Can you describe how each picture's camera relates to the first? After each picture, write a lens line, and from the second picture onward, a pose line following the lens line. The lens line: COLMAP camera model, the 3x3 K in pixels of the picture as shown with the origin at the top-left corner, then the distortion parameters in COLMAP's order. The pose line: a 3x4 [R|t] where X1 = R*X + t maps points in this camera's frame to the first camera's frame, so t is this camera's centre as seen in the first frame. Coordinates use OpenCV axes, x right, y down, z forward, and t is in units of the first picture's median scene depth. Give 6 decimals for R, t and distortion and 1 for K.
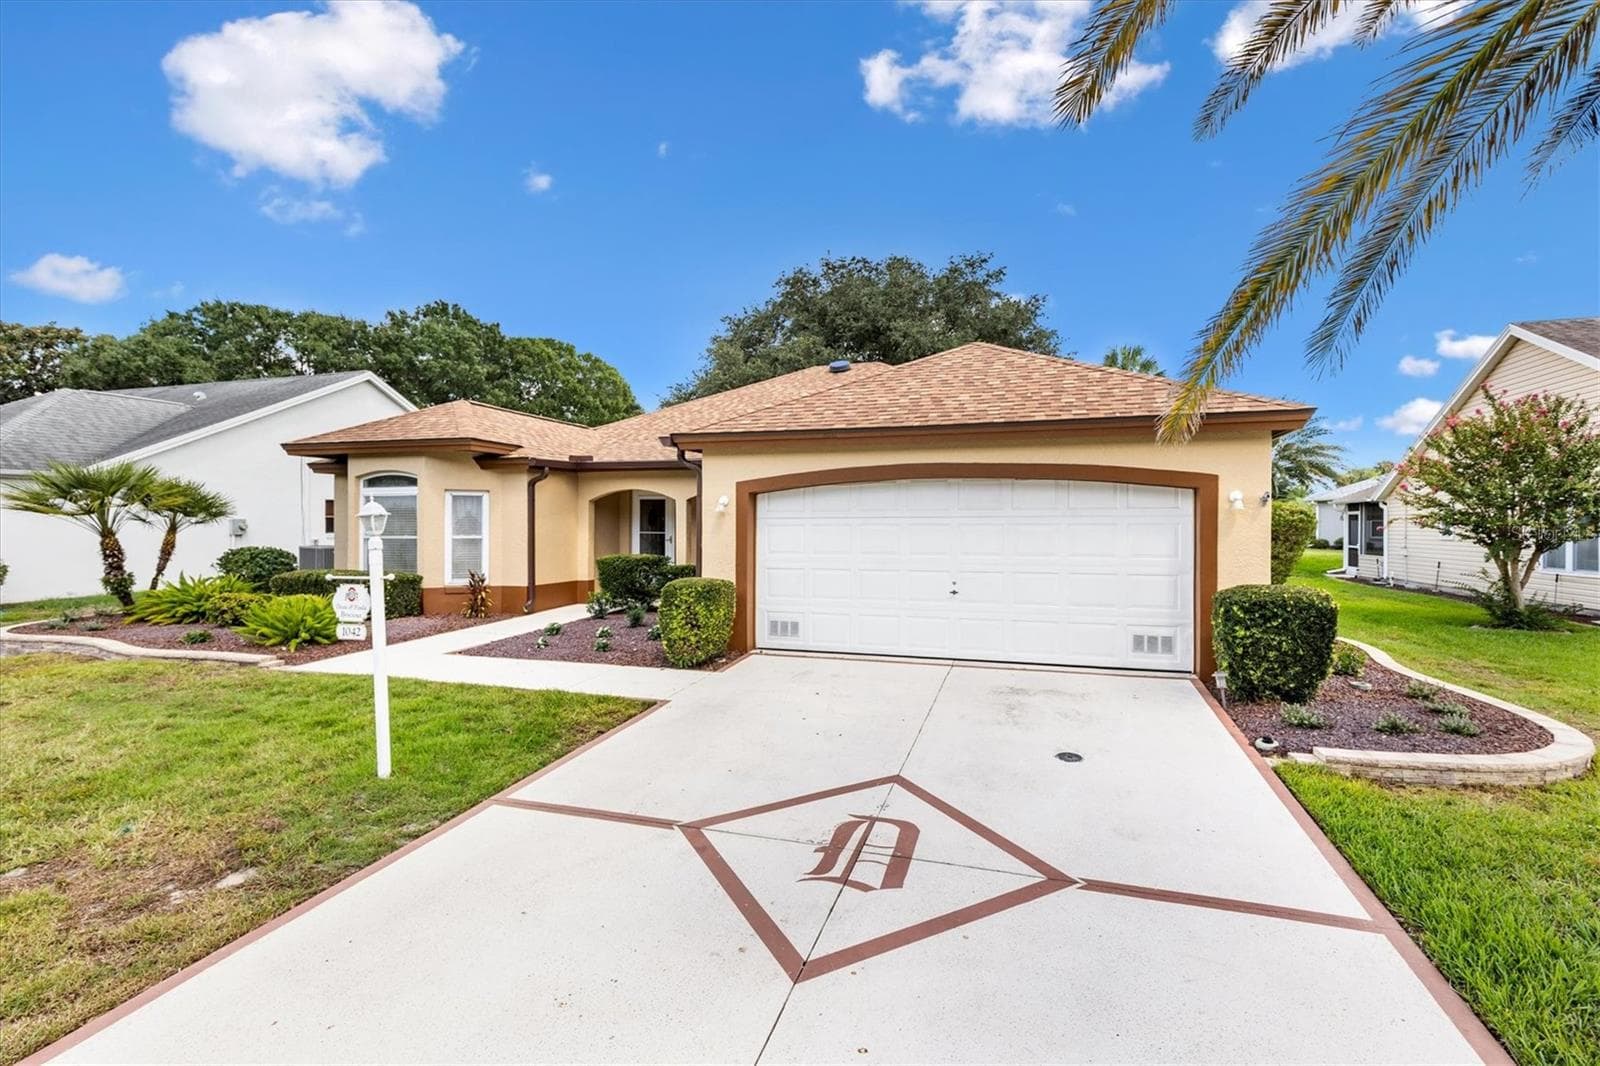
lens RADIAL K [[728.1, 0, 800.0], [0, 728.1, 533.0], [0, 0, 1]] dist [0.003982, -0.000037]
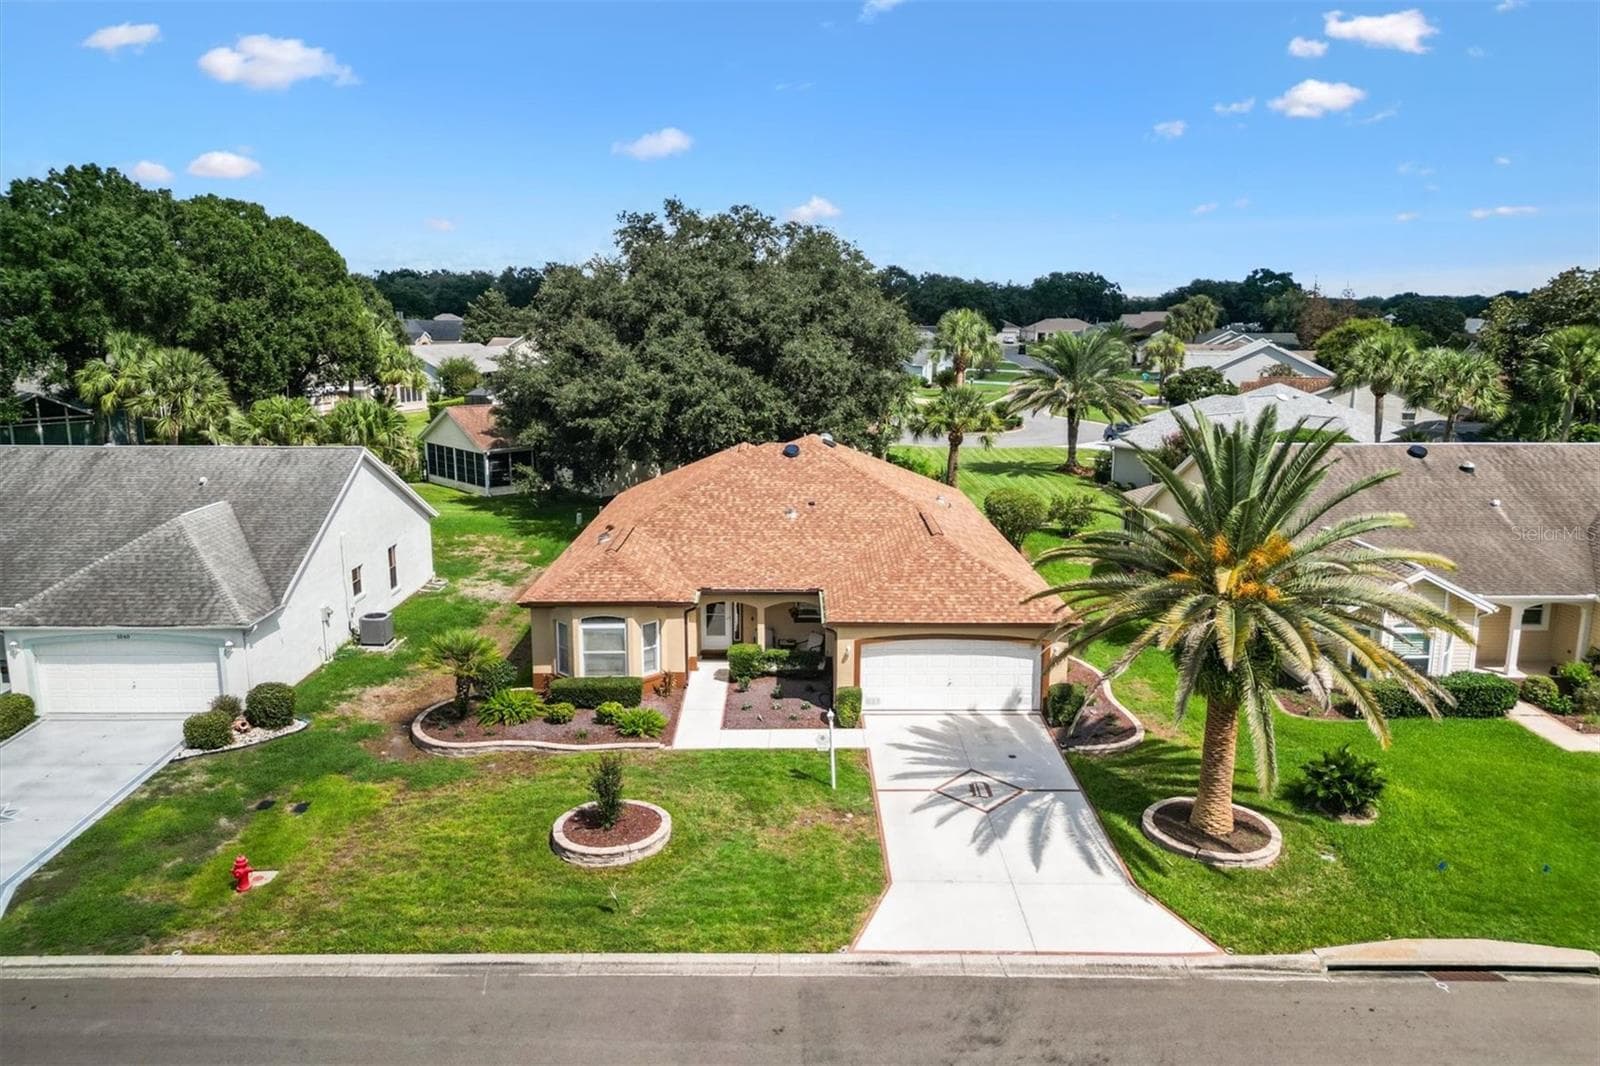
lens RADIAL K [[1129.4, 0, 800.0], [0, 1129.4, 533.0], [0, 0, 1]] dist [0.032335, -0.001526]
pose [[0.945364, -0.062098, 0.320049, -0.967390], [0.002017, 0.982787, 0.184729, -0.746843], [-0.326011, -0.173991, 0.929217, -1.502241]]
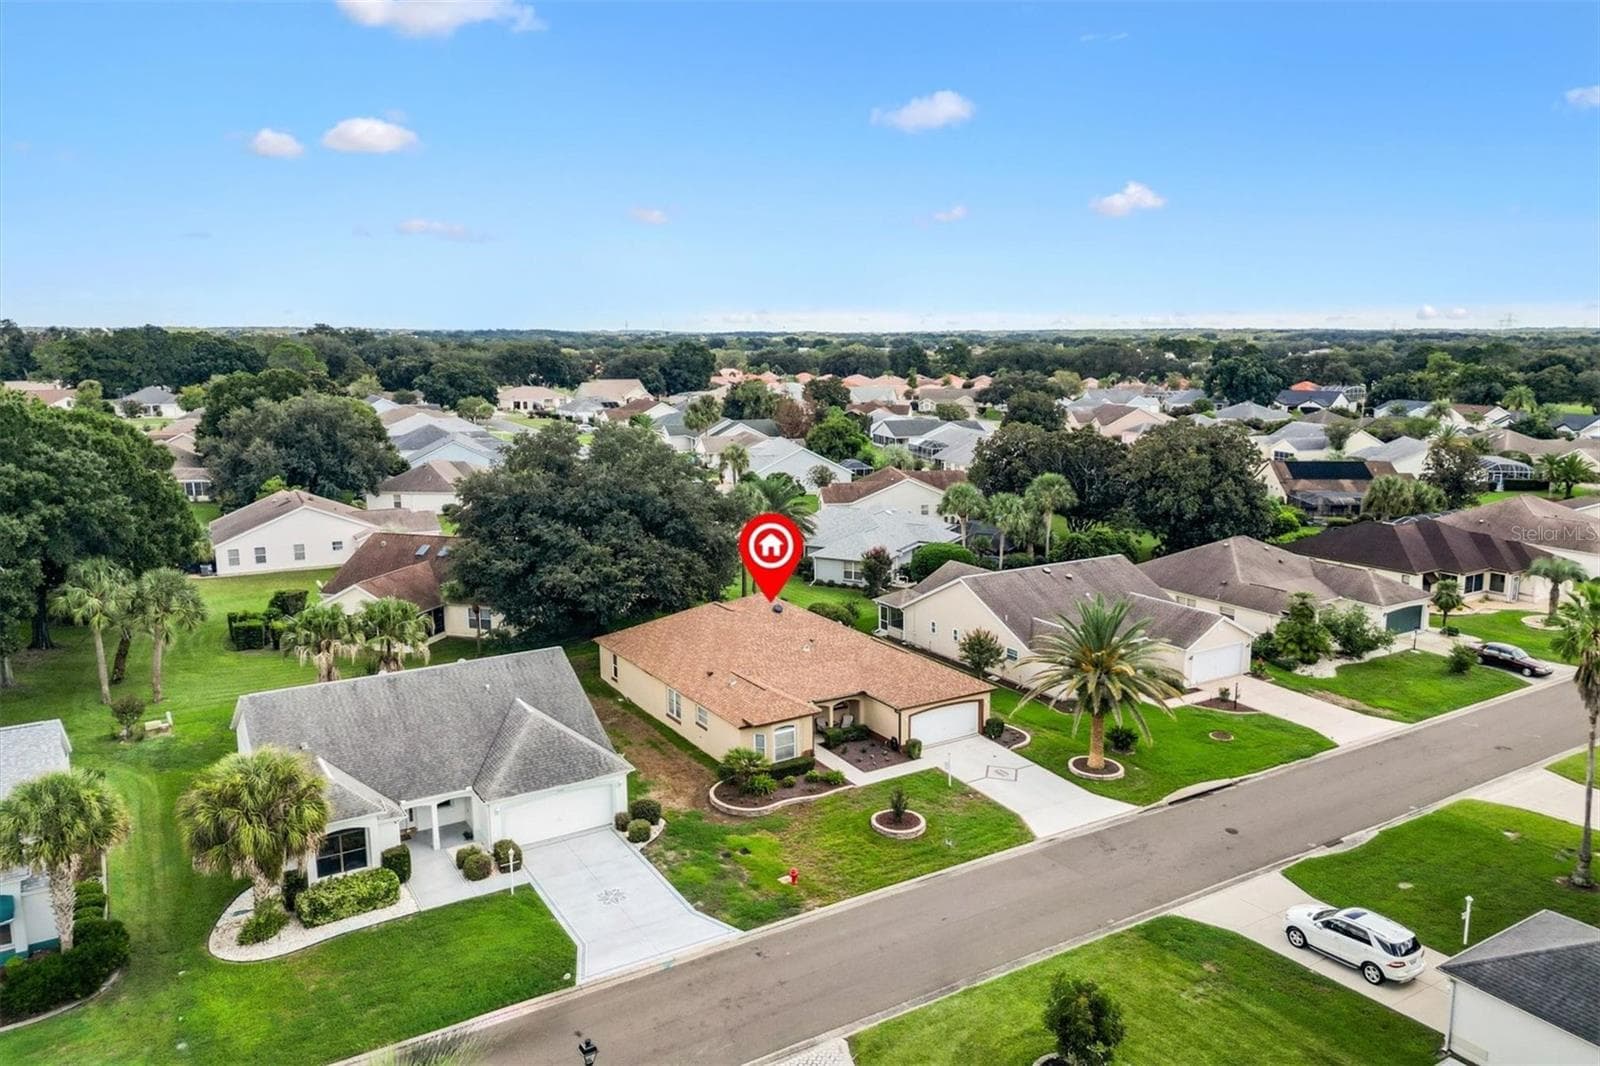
lens RADIAL K [[1129.4, 0, 800.0], [0, 1129.4, 533.0], [0, 0, 1]] dist [0.032335, -0.001526]
pose [[0.632908, -0.134221, 0.762504, -4.047509], [0.011135, 0.986335, 0.164378, -1.661410], [-0.774147, -0.095545, 0.625754, -1.919220]]
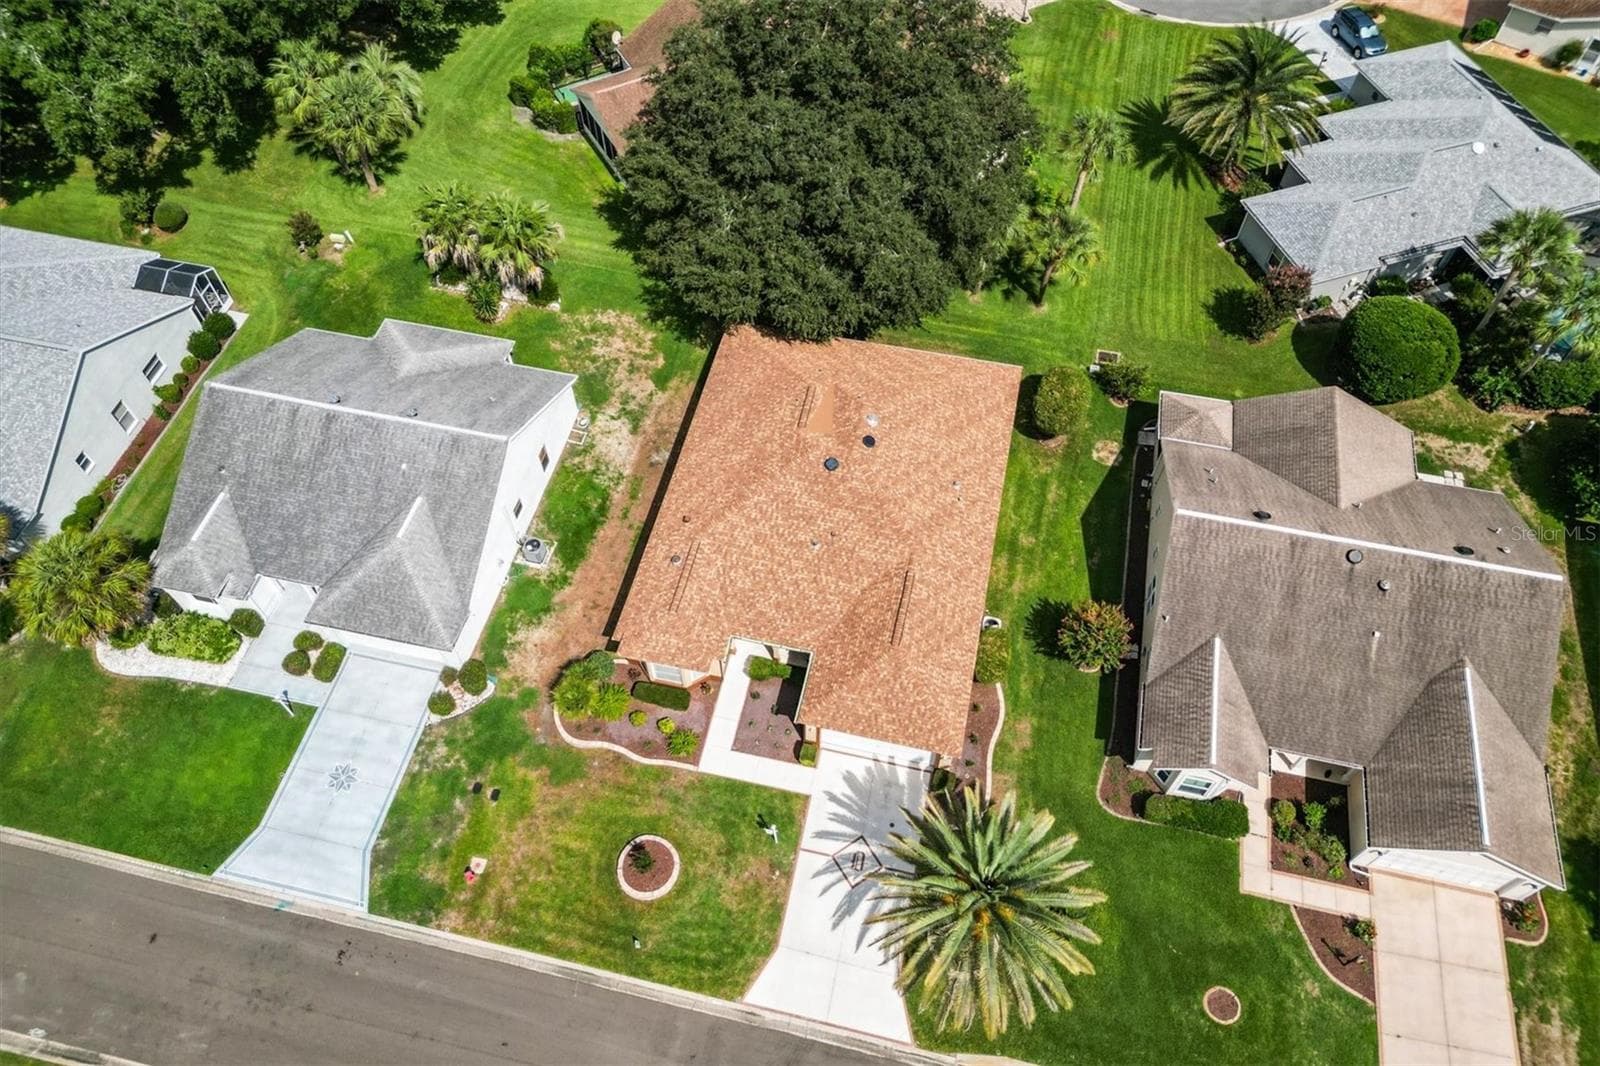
lens RADIAL K [[1129.4, 0, 800.0], [0, 1129.4, 533.0], [0, 0, 1]] dist [0.032335, -0.001526]
pose [[0.995027, -0.086361, 0.049627, -0.258409], [0.008419, 0.569379, 0.822032, -3.617286], [-0.099248, -0.817526, 0.567274, -0.910809]]
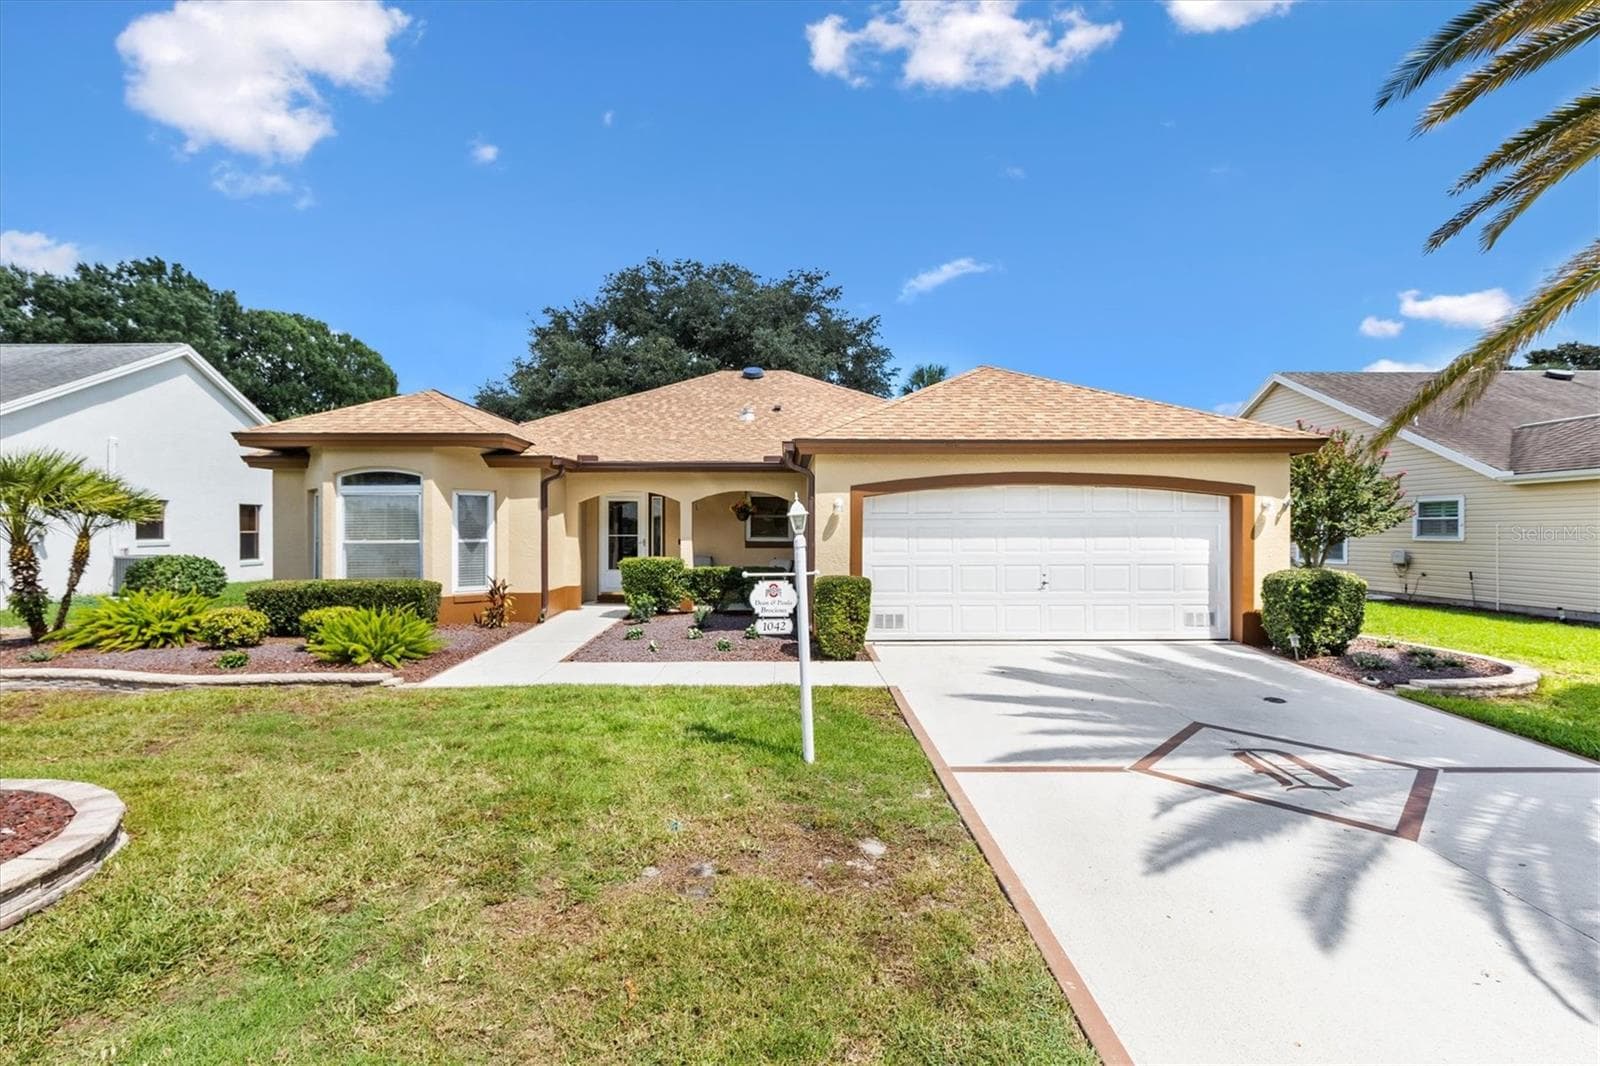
lens RADIAL K [[745.2, 0, 762.0], [0, 745.2, 527.5], [0, 0, 1]] dist [0.001114, 0.000539]
pose [[0.955602, -0.003000, 0.294646, -0.398212], [0.006944, 0.999900, -0.012341, 0.002896], [-0.294579, 0.013839, 0.955527, -0.006471]]
